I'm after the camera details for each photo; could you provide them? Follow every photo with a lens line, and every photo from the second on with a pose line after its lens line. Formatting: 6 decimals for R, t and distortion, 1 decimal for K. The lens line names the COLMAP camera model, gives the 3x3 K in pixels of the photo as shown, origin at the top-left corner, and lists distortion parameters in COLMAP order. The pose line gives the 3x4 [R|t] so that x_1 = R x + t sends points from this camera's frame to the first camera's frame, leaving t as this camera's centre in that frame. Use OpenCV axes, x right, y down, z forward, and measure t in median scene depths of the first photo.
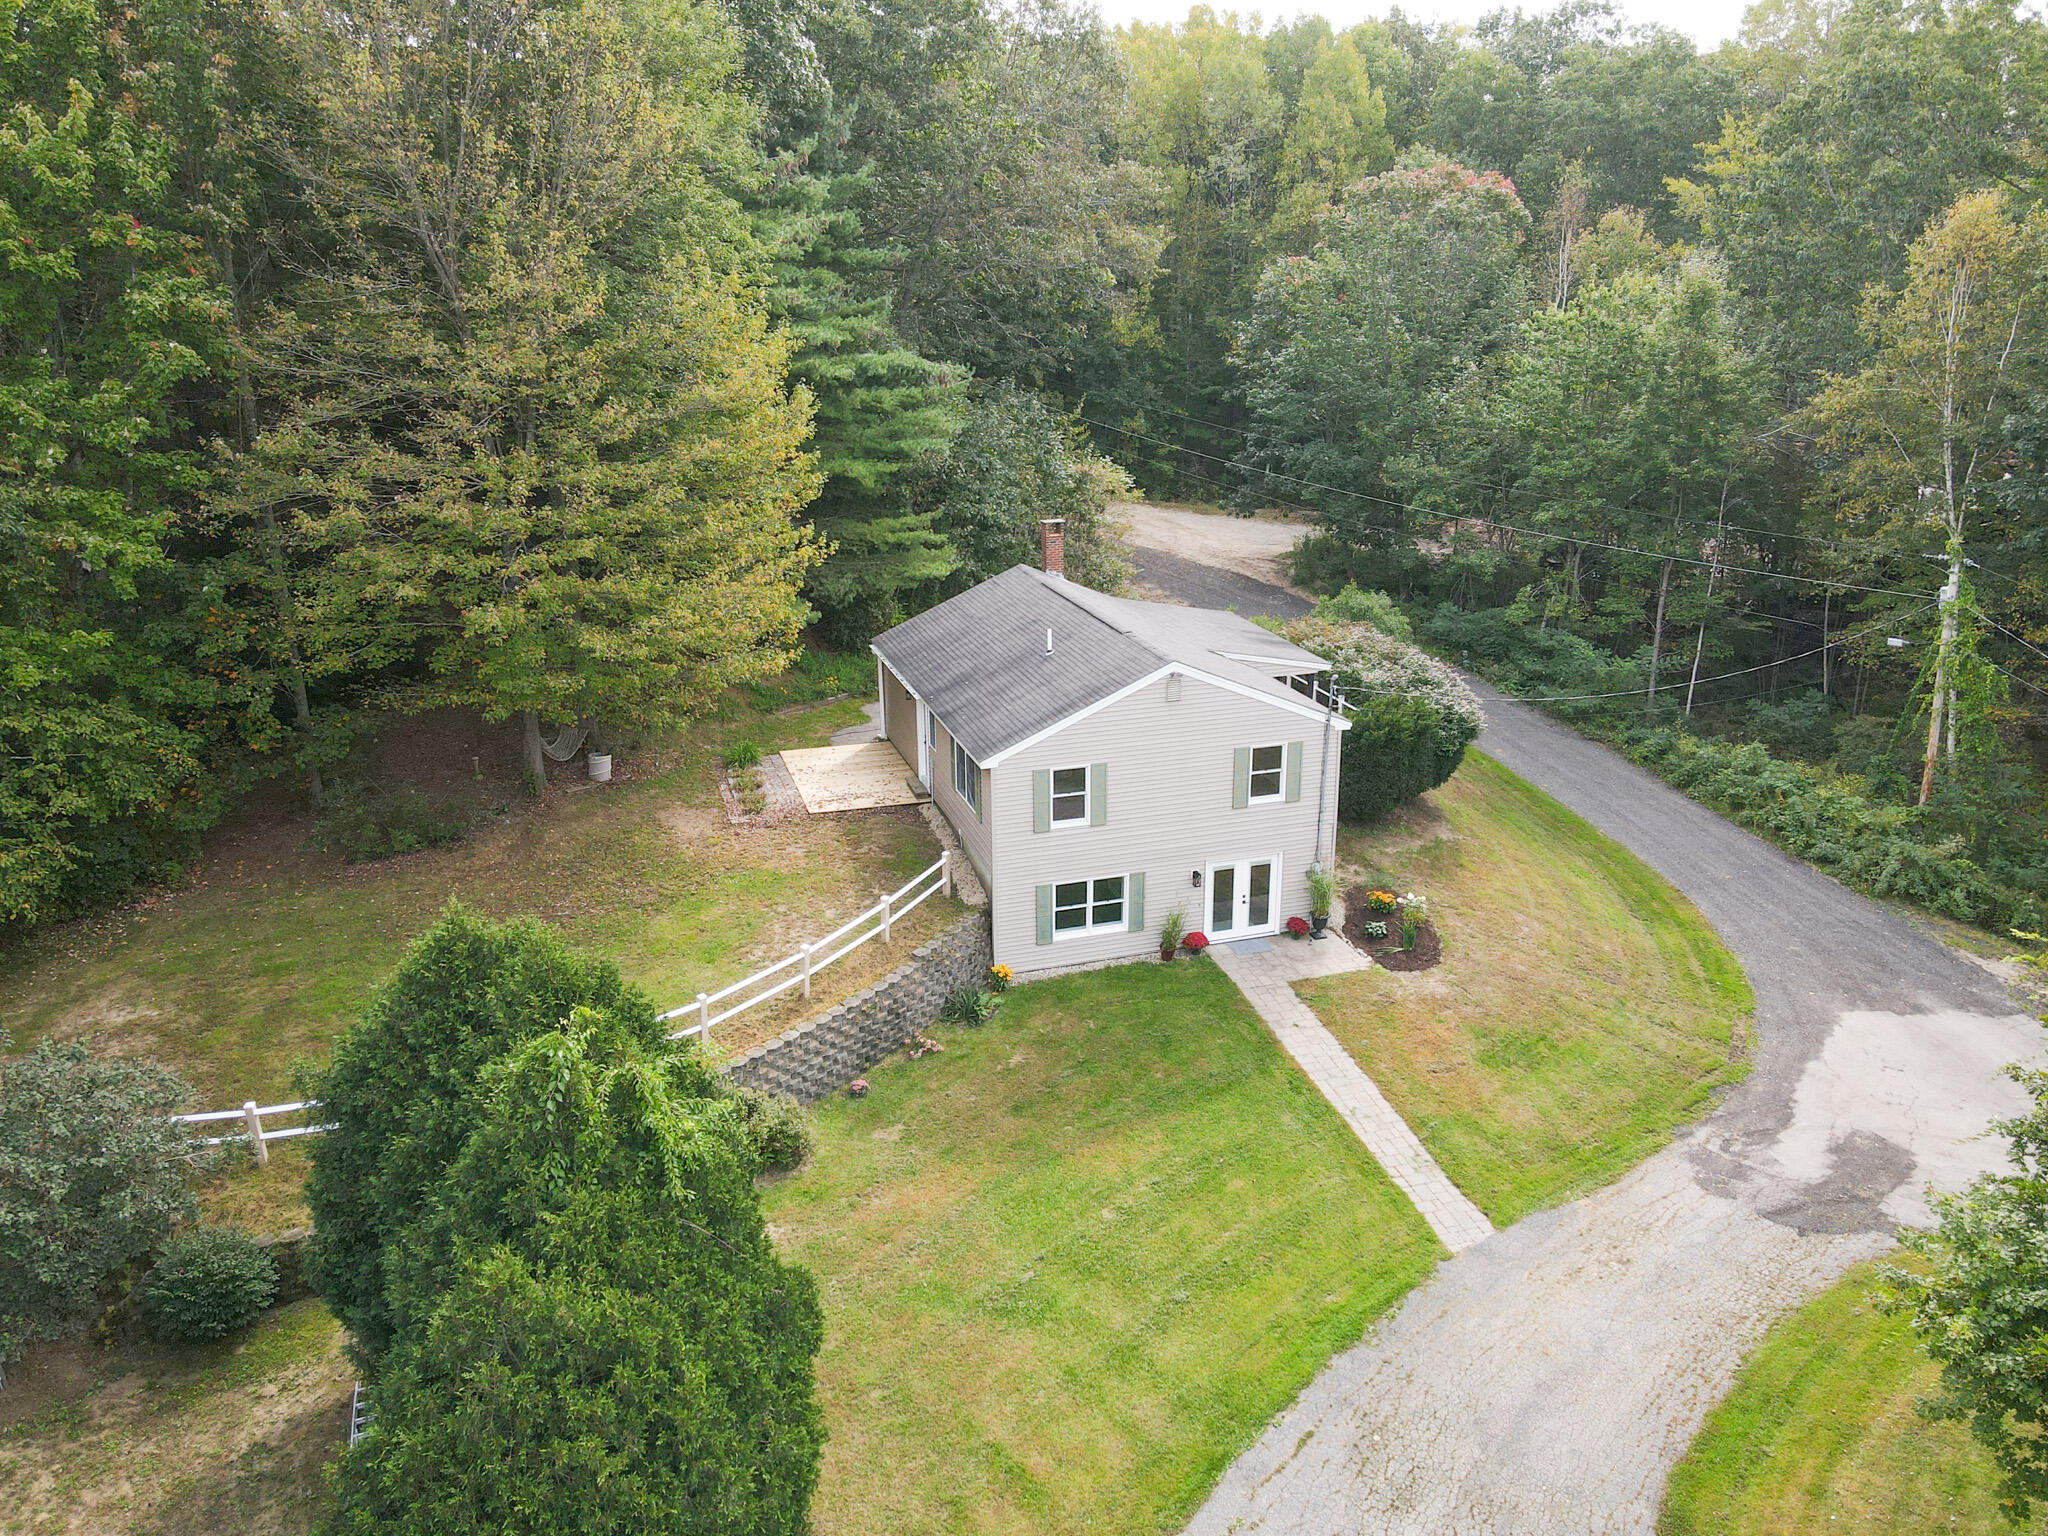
lens RADIAL K [[1504.0, 0, 1035.1], [0, 1504.0, 755.1], [0, 0, 1]] dist [0.023847, -0.016375]
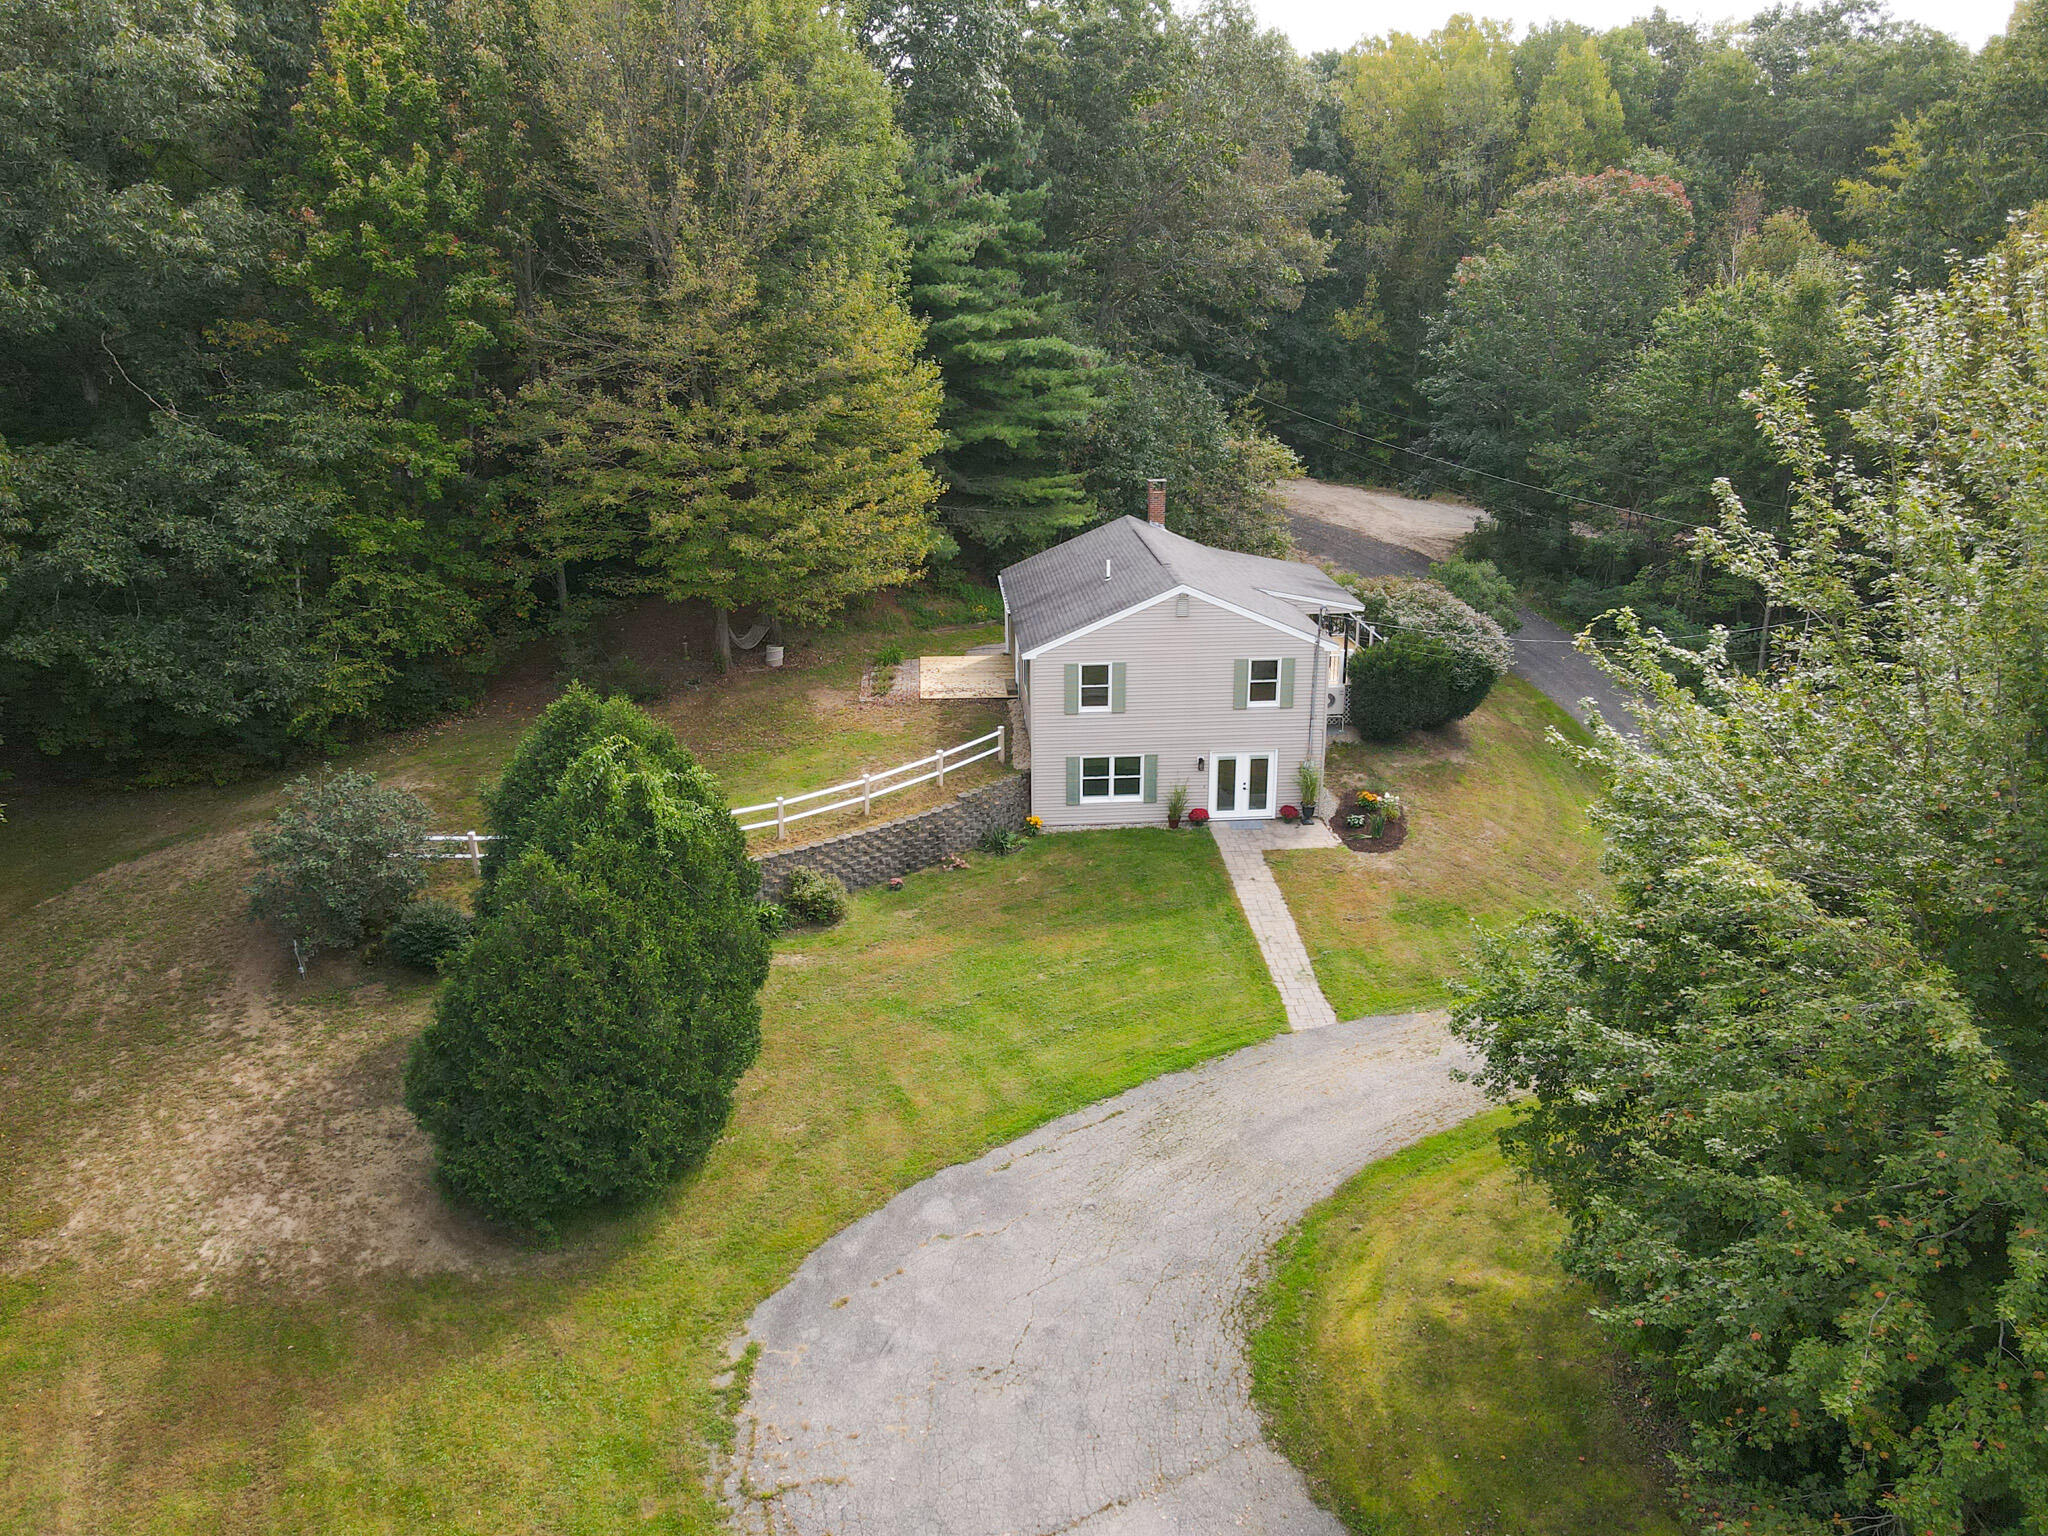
lens RADIAL K [[1504.0, 0, 1029.3], [0, 1504.0, 750.9], [0, 0, 1]] dist [0.023847, -0.016375]
pose [[0.972758, 0.071169, -0.220626, 0.248906], [-0.071226, 0.997430, 0.007708, 0.073967], [0.220608, 0.008216, 0.975328, -0.242280]]
